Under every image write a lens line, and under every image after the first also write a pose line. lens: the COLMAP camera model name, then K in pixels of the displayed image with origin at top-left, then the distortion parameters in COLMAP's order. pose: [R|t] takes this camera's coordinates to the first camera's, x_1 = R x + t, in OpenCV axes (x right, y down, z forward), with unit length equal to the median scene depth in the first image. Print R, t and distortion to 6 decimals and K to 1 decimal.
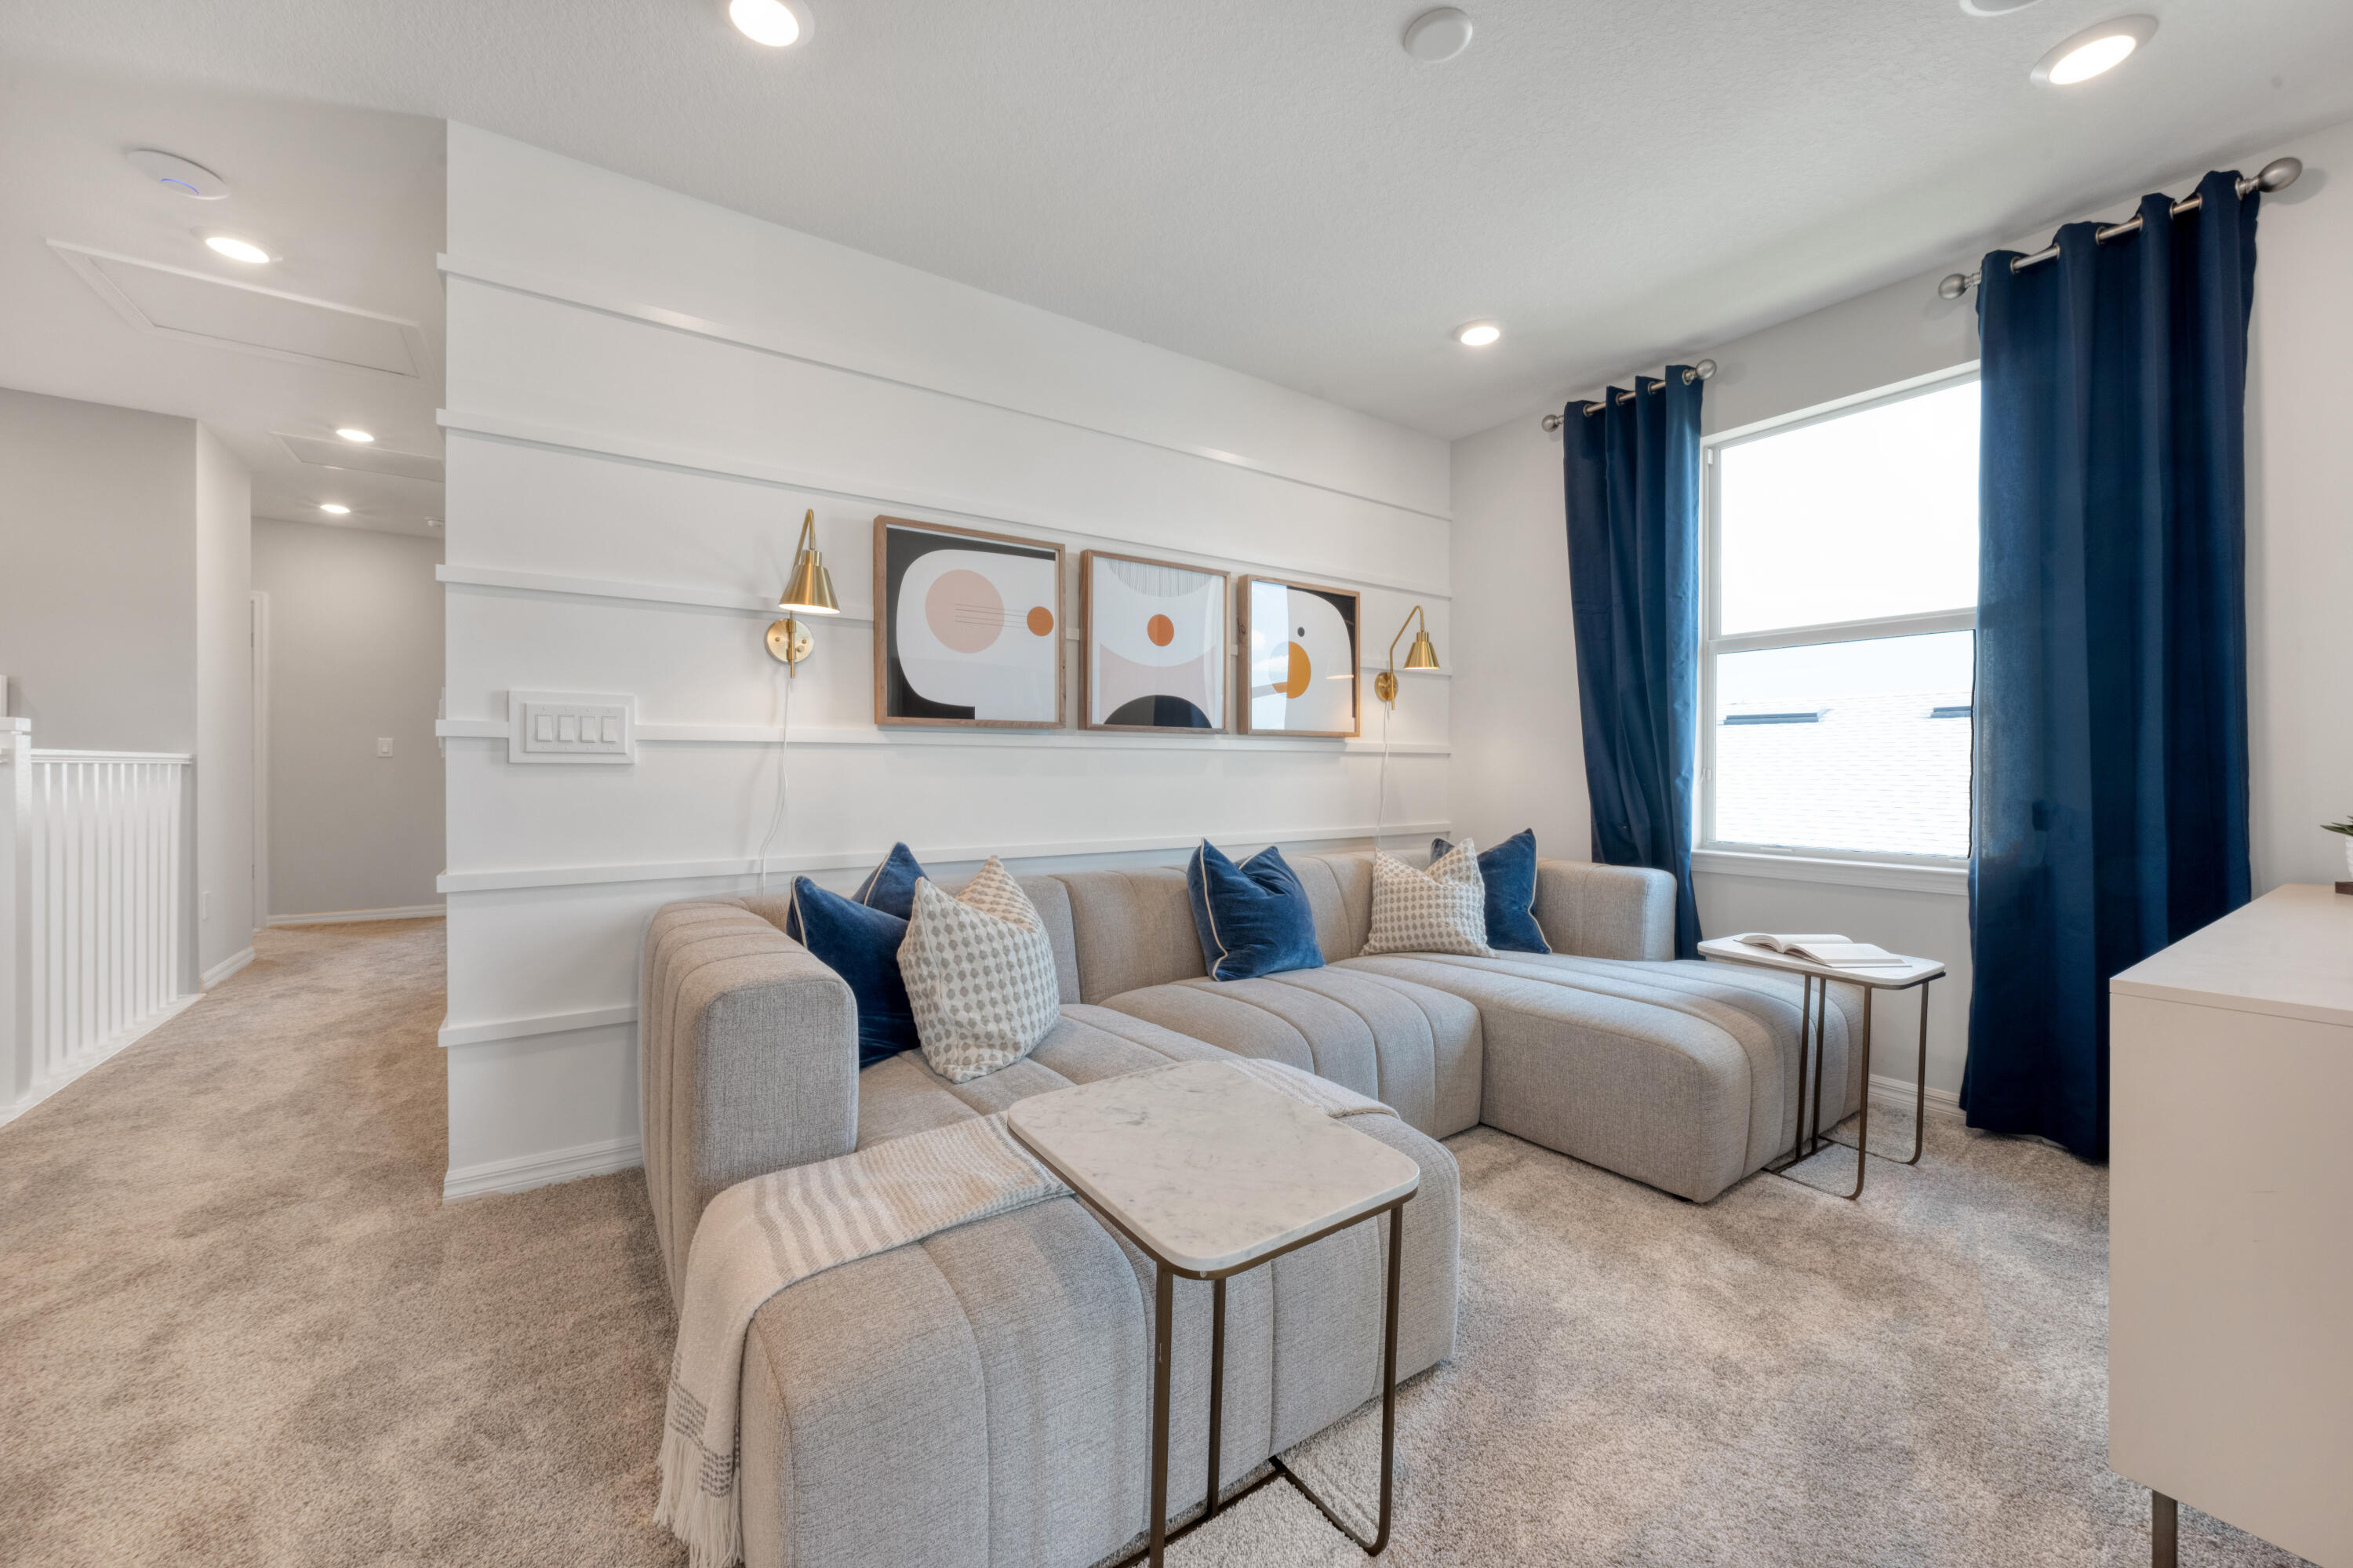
lens RADIAL K [[893.1, 0, 1176.5], [0, 893.1, 784.0], [0, 0, 1]] dist [-0.001681, -0.000035]
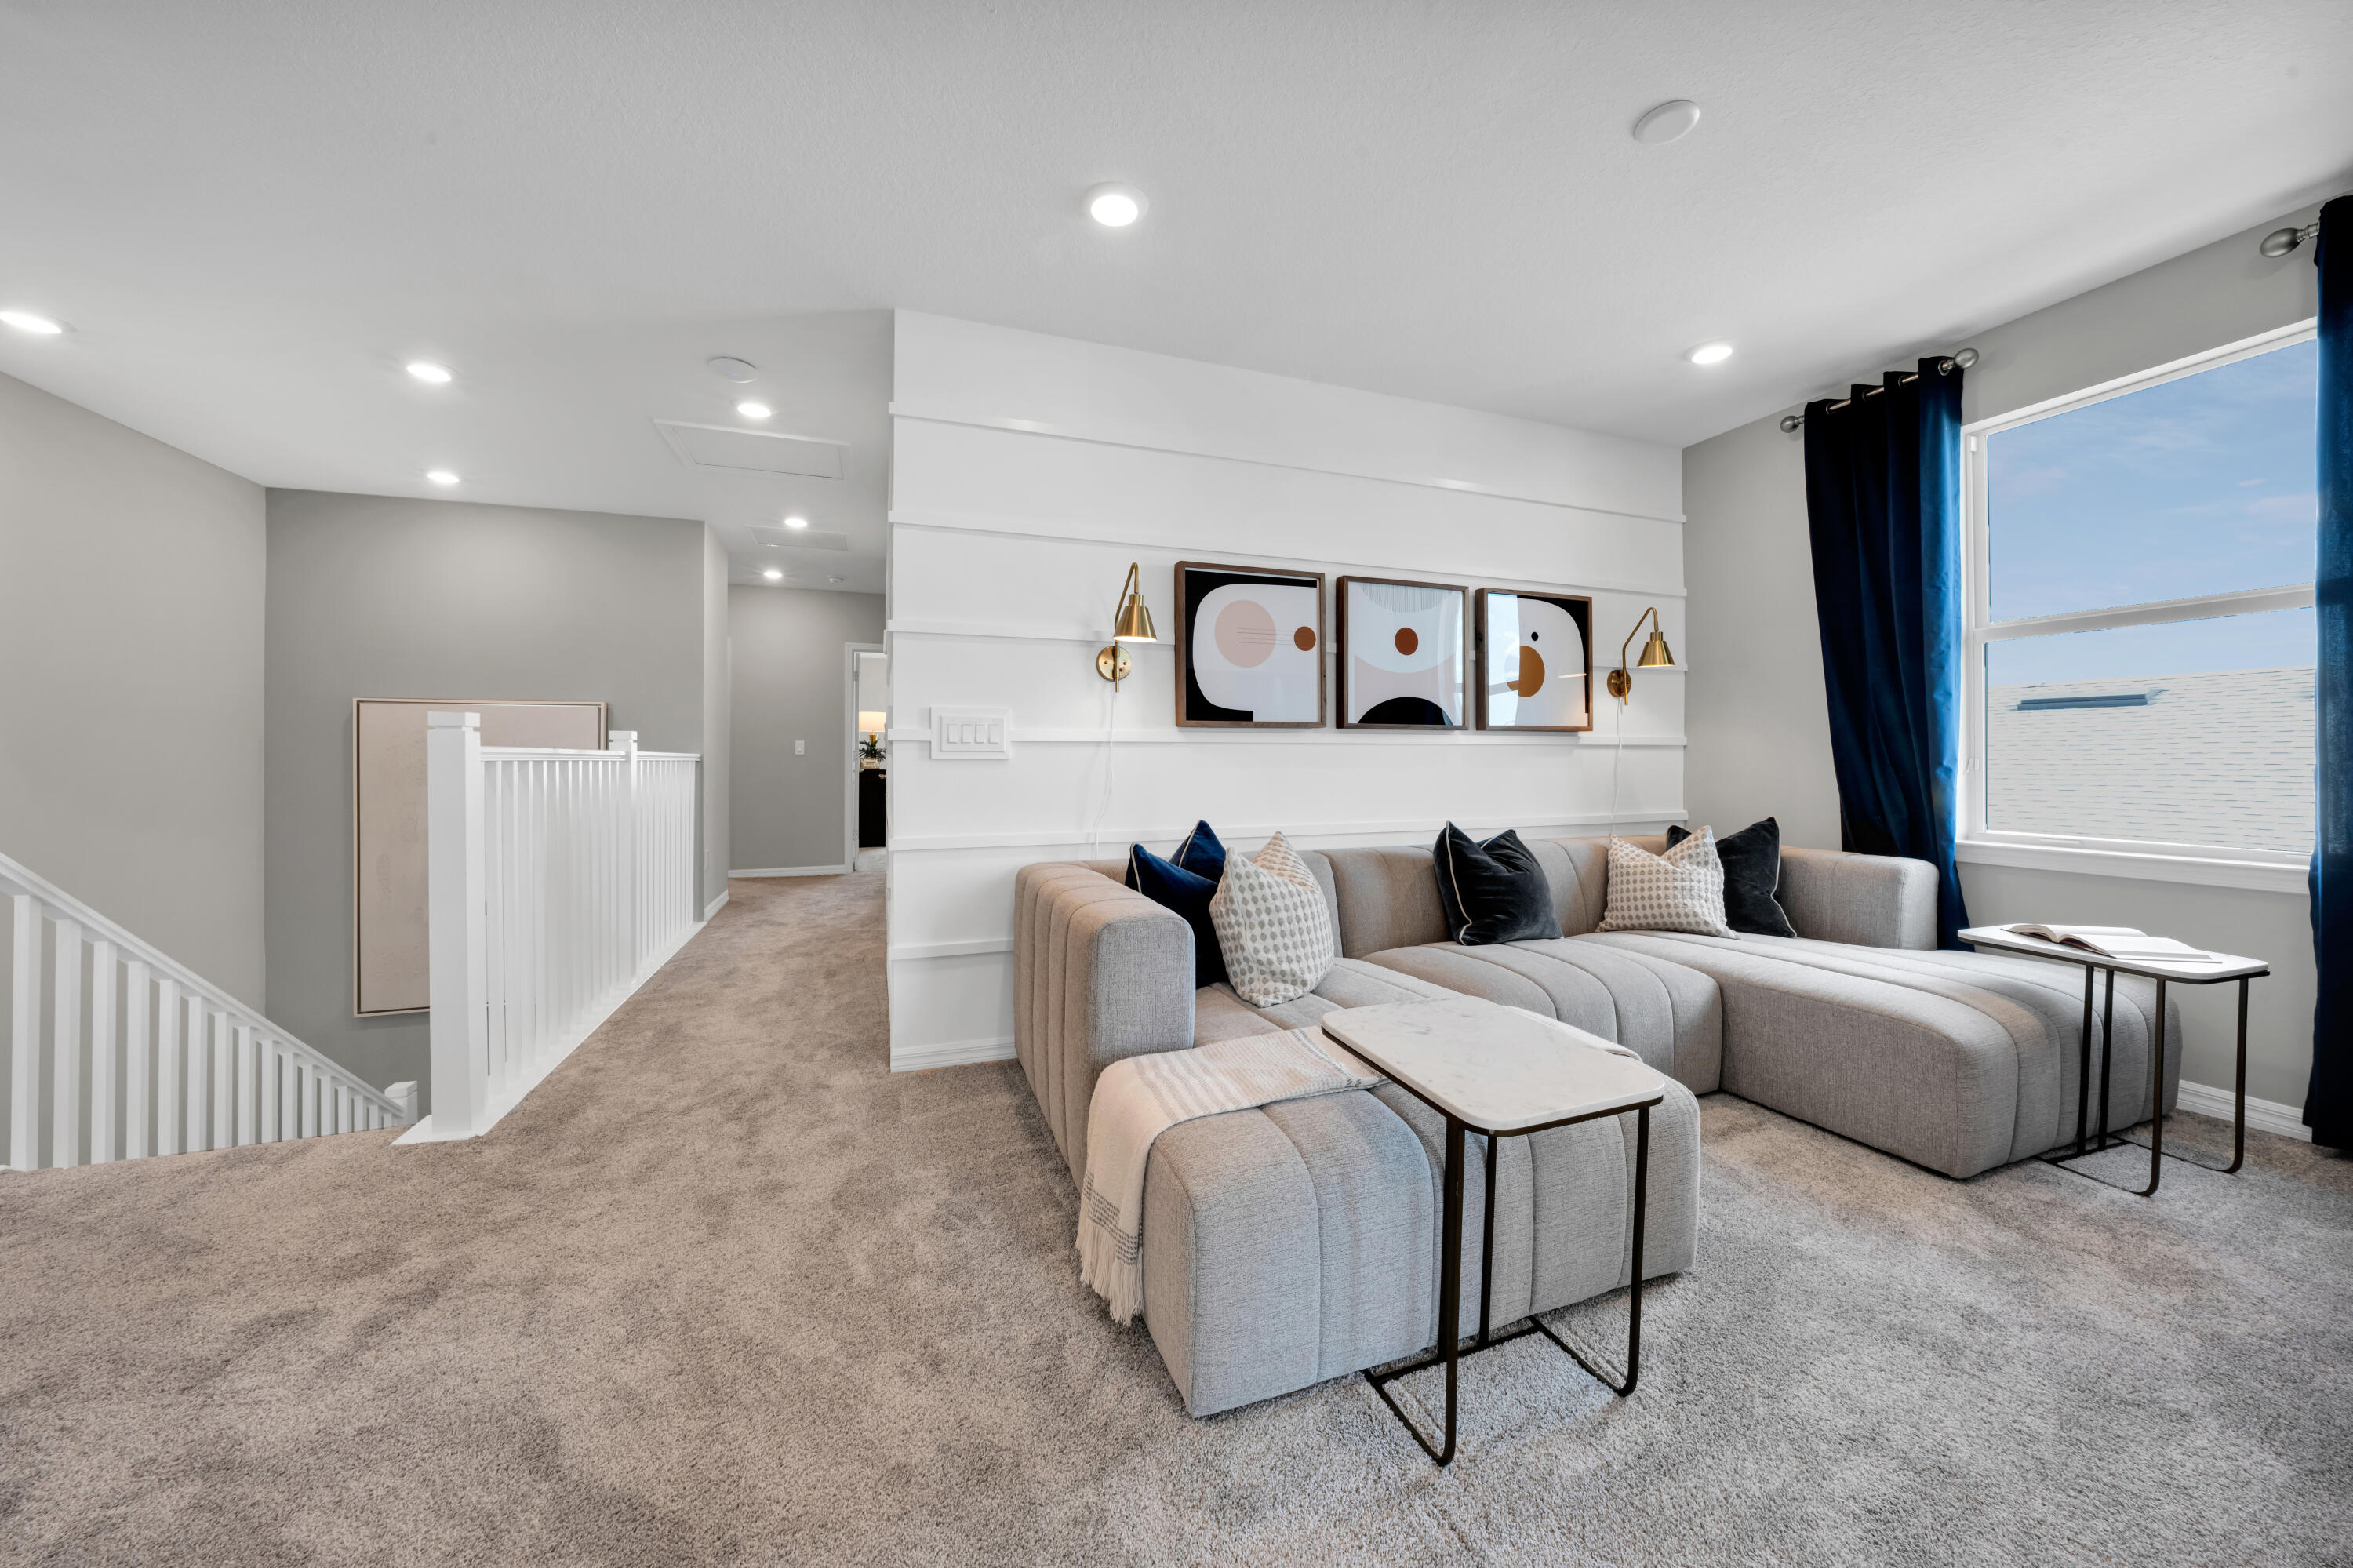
lens RADIAL K [[822.0, 0, 1183.5], [0, 822.0, 762.8], [0, 0, 1]] dist [-0.020639, 0.005623]
pose [[0.968144, -0.003868, -0.250366, -0.044407], [0.000128, 0.999888, -0.014950, 0.001296], [0.250396, 0.014442, 0.968036, -0.133485]]
